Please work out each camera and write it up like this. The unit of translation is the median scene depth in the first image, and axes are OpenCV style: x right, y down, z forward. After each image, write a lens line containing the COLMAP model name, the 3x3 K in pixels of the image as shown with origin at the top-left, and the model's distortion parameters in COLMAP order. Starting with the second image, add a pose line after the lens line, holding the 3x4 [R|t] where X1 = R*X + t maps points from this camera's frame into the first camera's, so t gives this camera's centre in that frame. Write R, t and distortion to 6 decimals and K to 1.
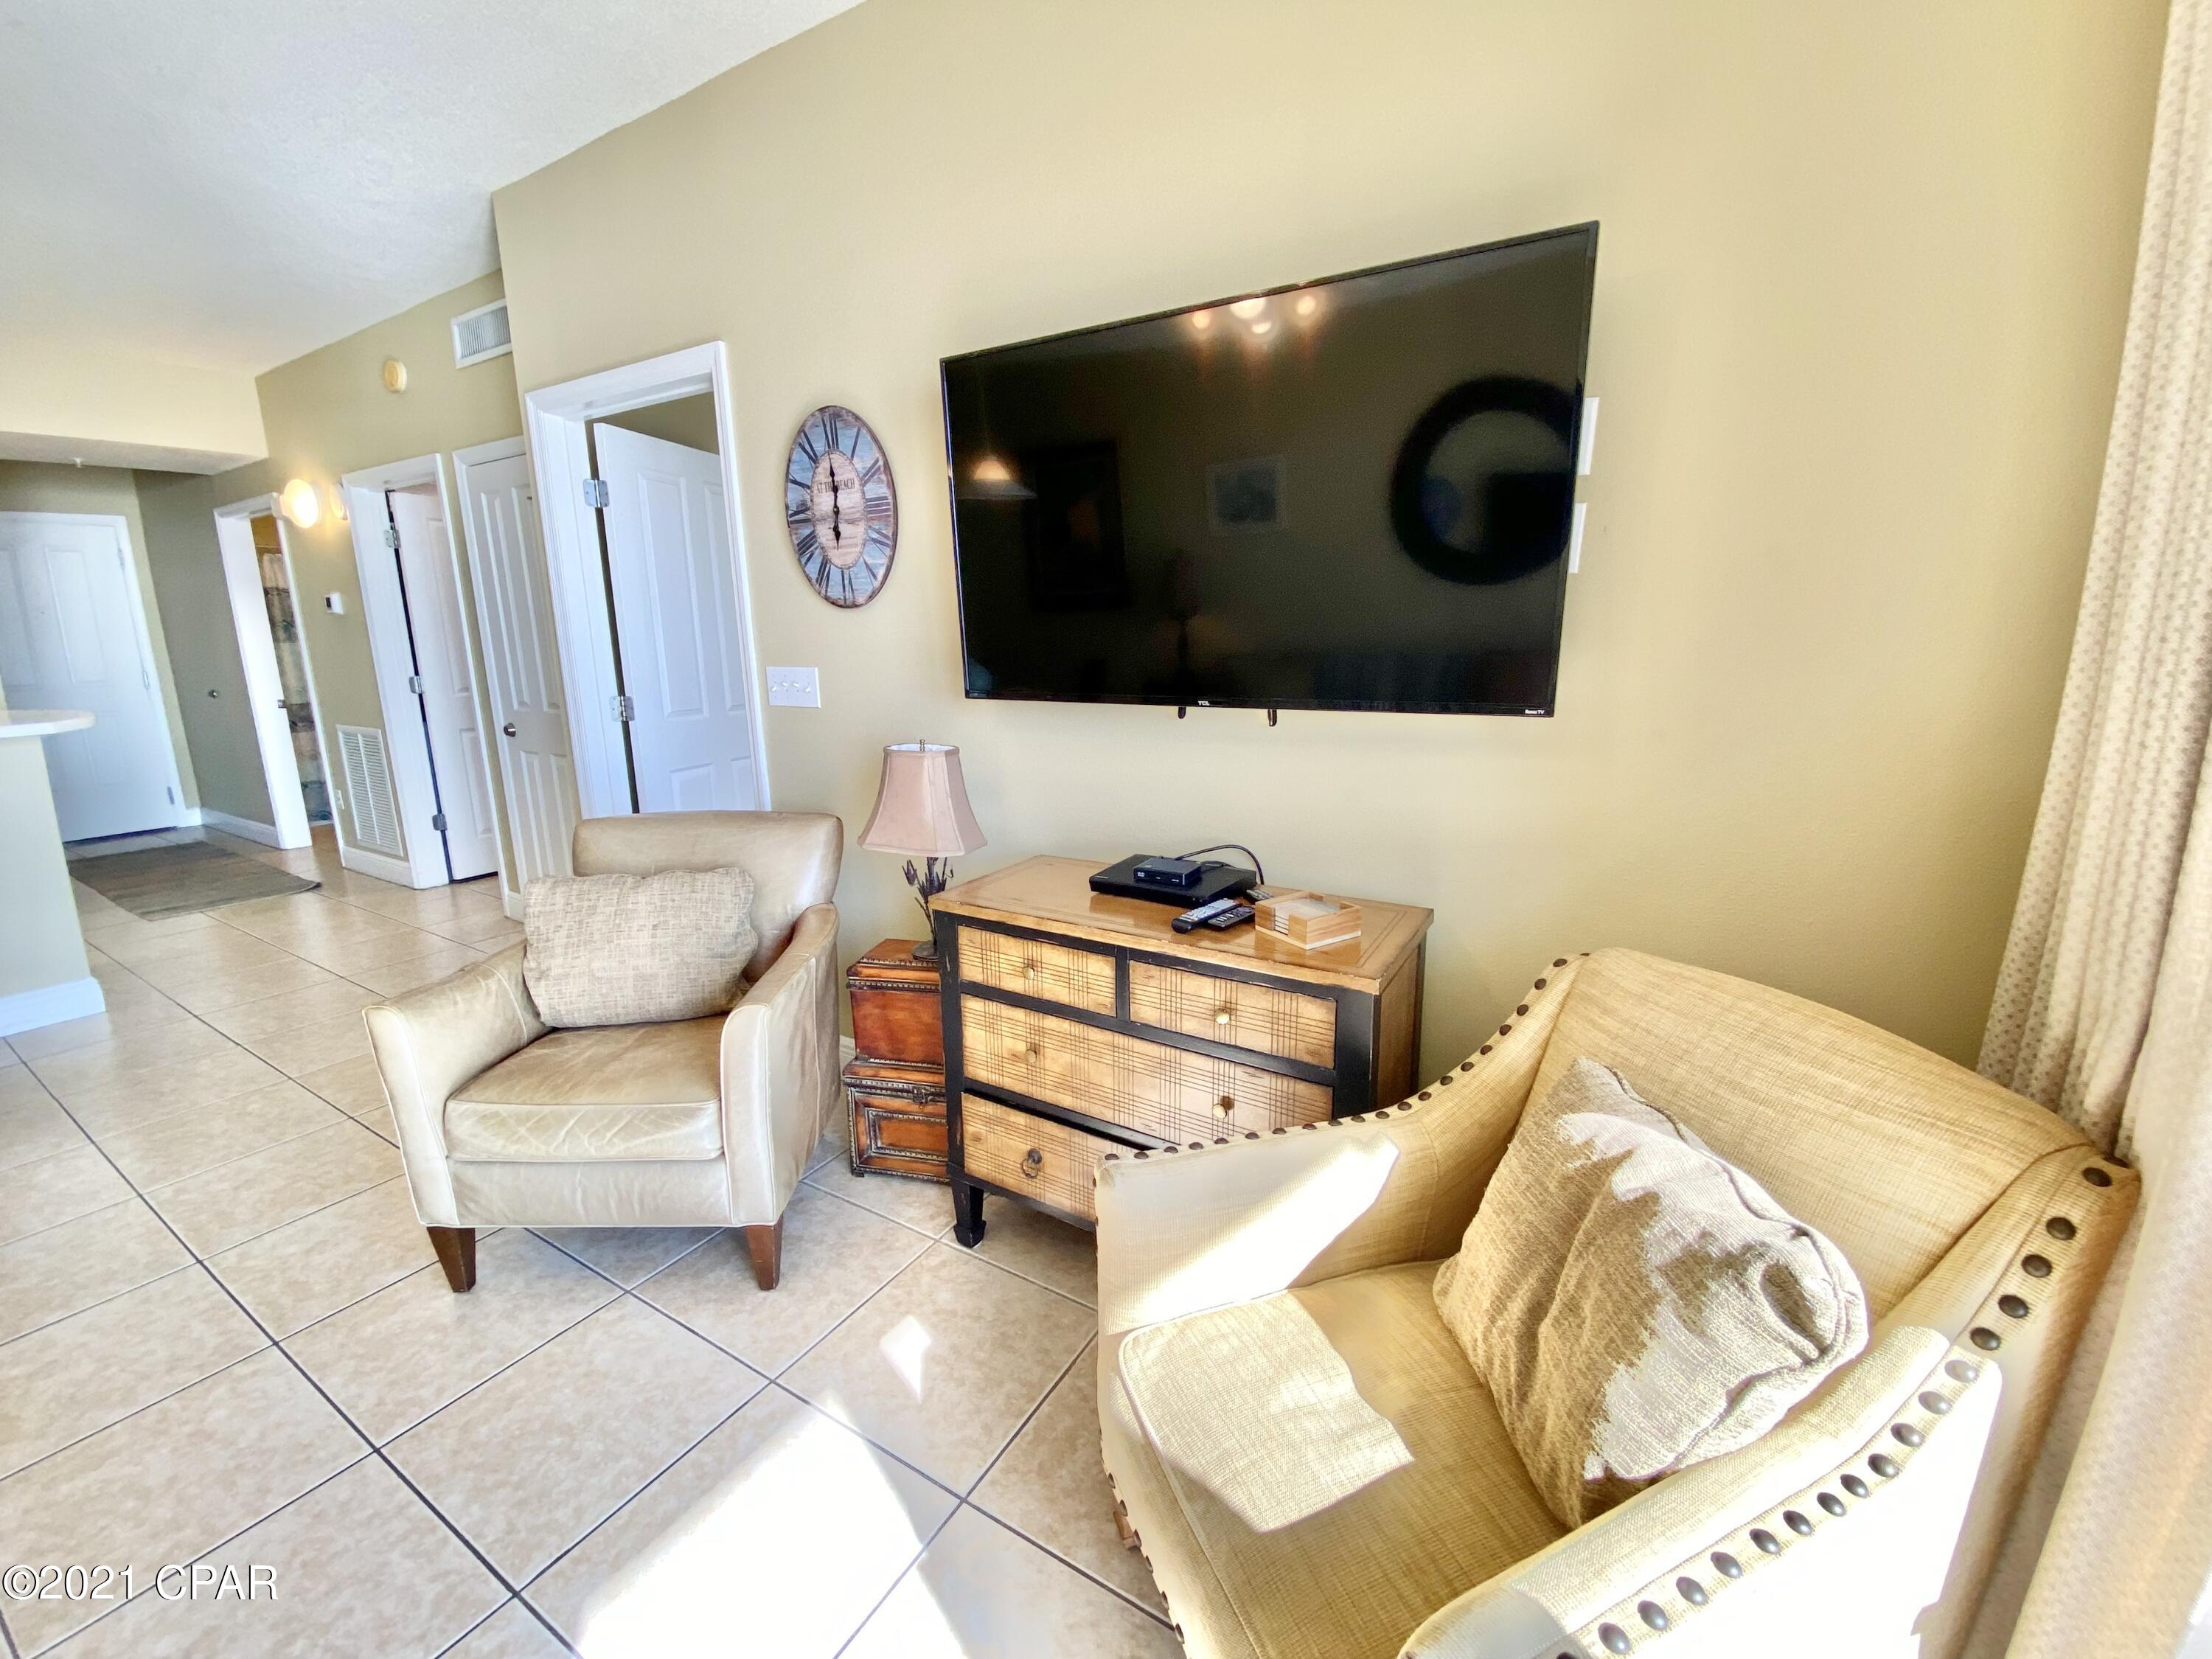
lens RADIAL K [[889.7, 0, 1110.9], [0, 889.7, 835.4], [0, 0, 1]] dist [0.032483, -0.030255]
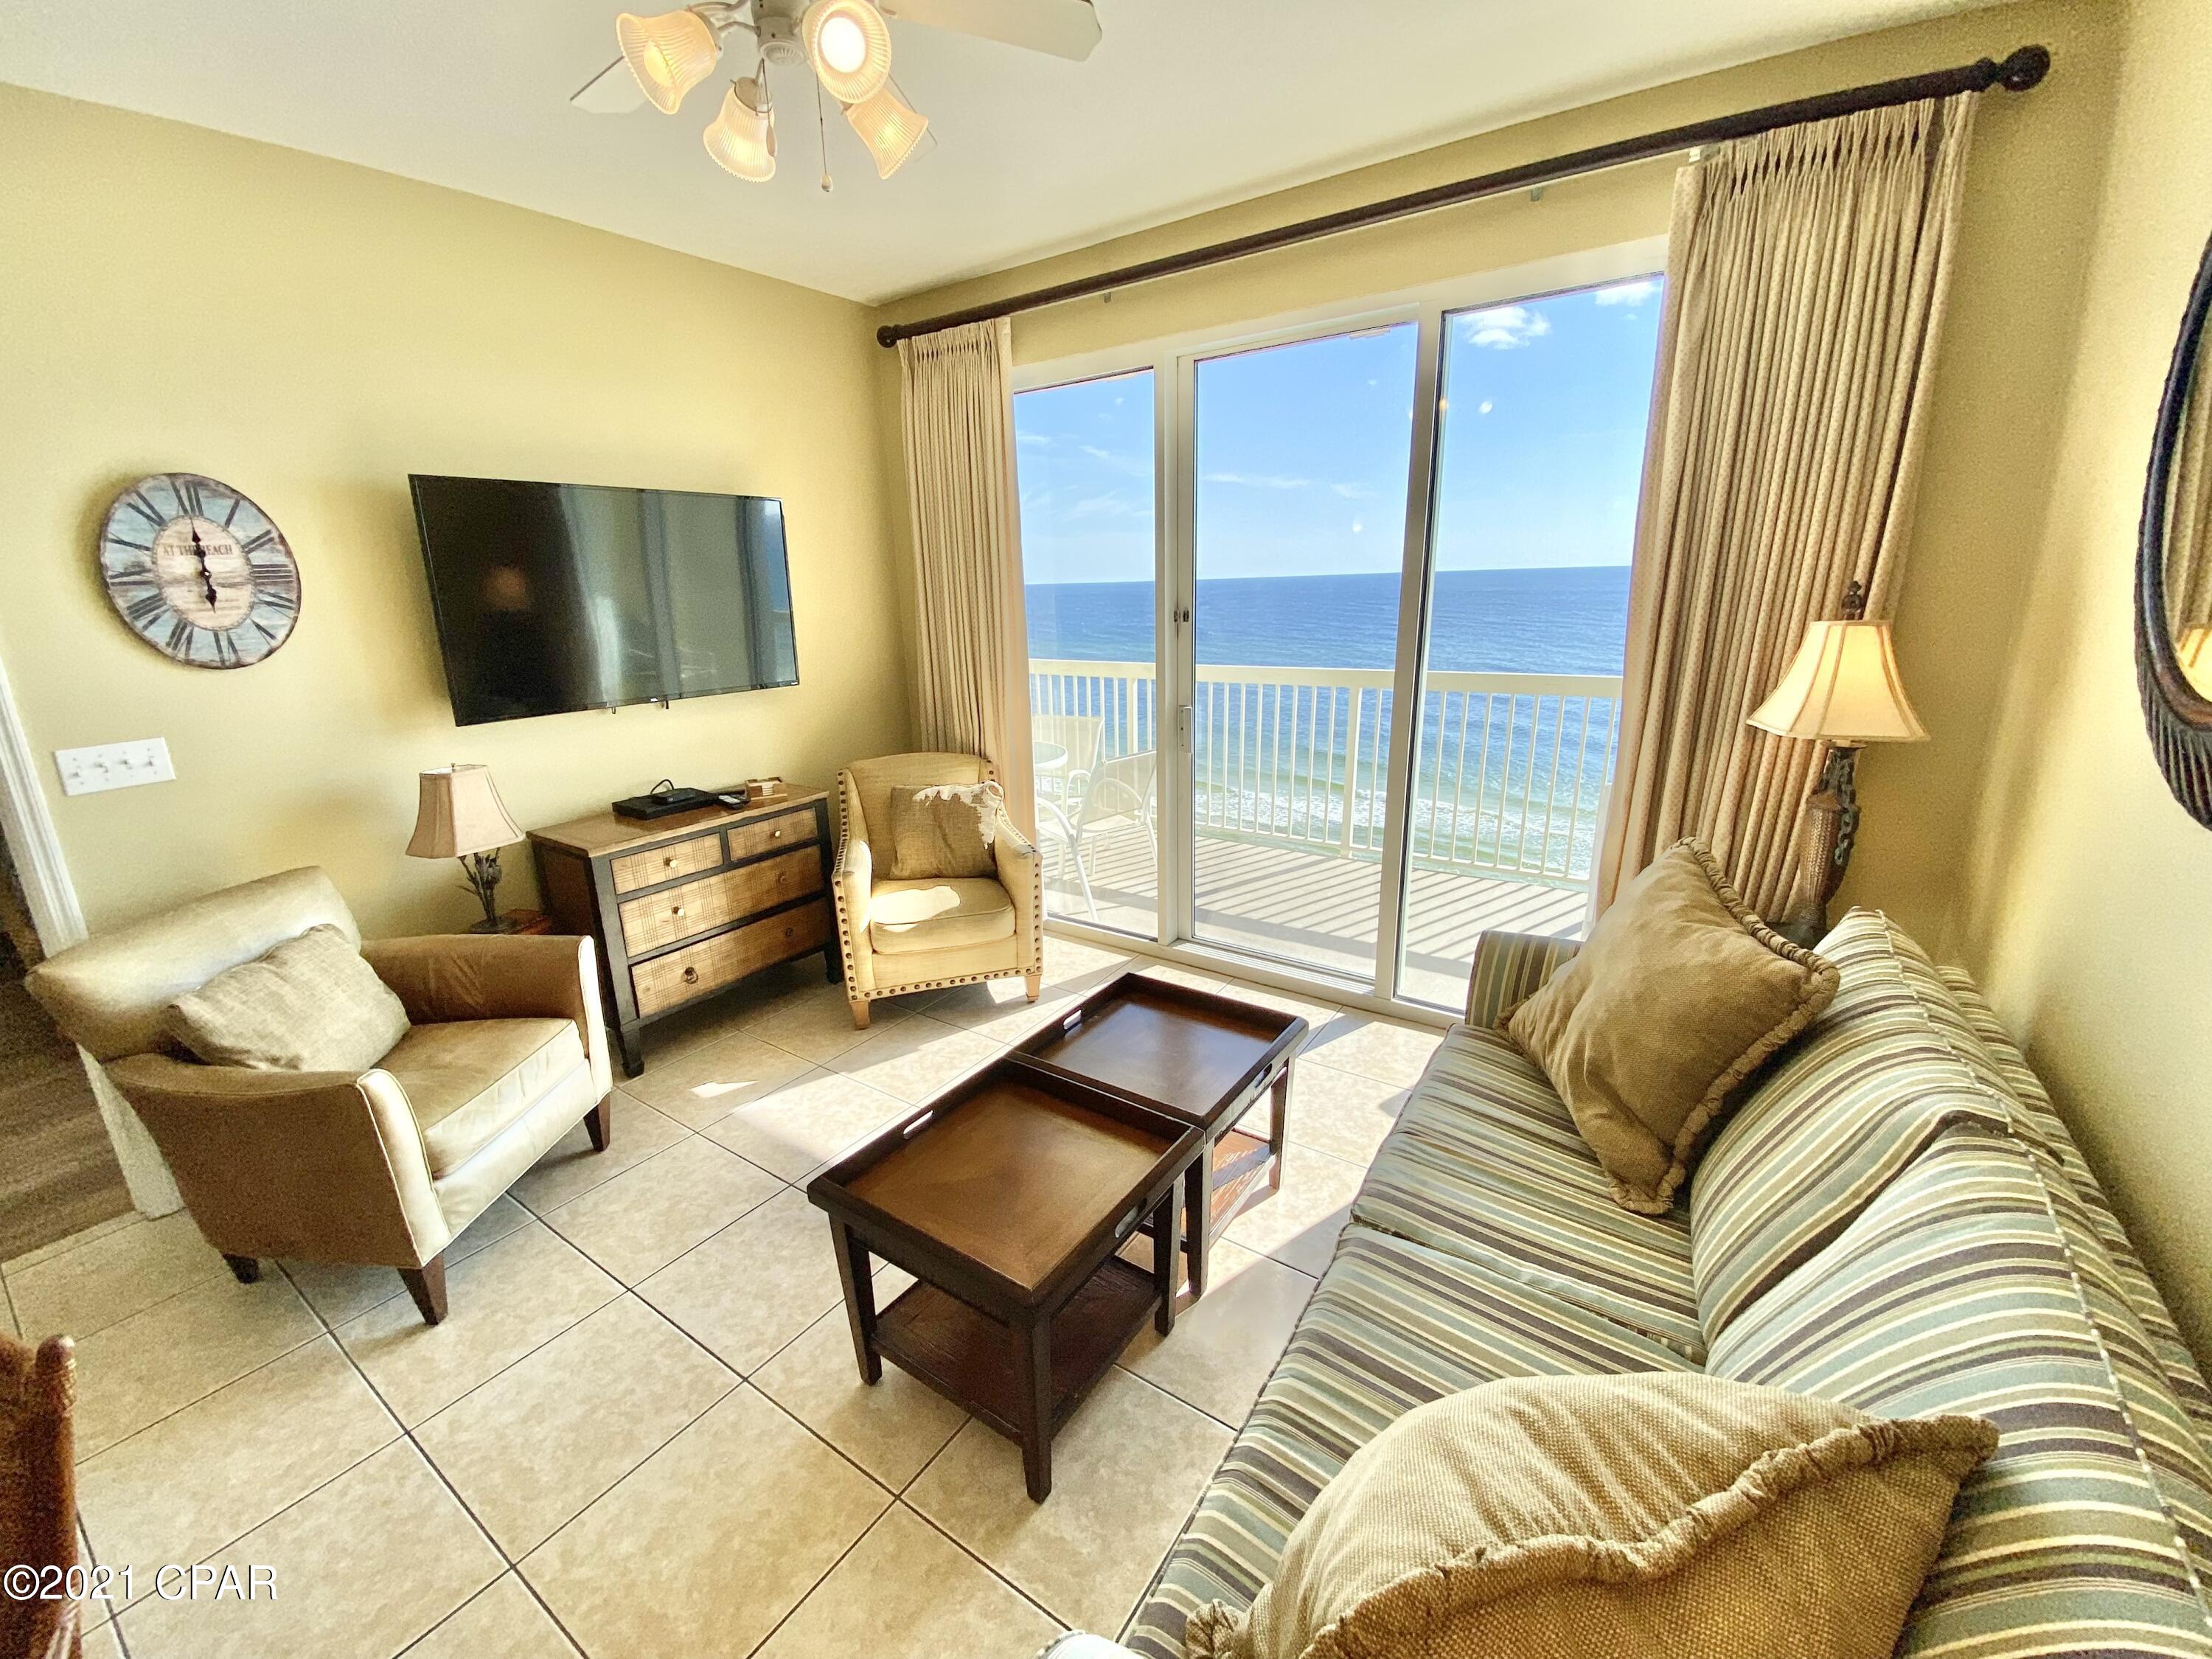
lens RADIAL K [[889.7, 0, 1110.9], [0, 889.7, 835.4], [0, 0, 1]] dist [0.032483, -0.030255]
pose [[0.057581, -0.259753, 0.963957, -1.302612], [0.248660, 0.938860, 0.238137, -0.075301], [-0.966878, 0.225986, 0.118650, -0.029452]]
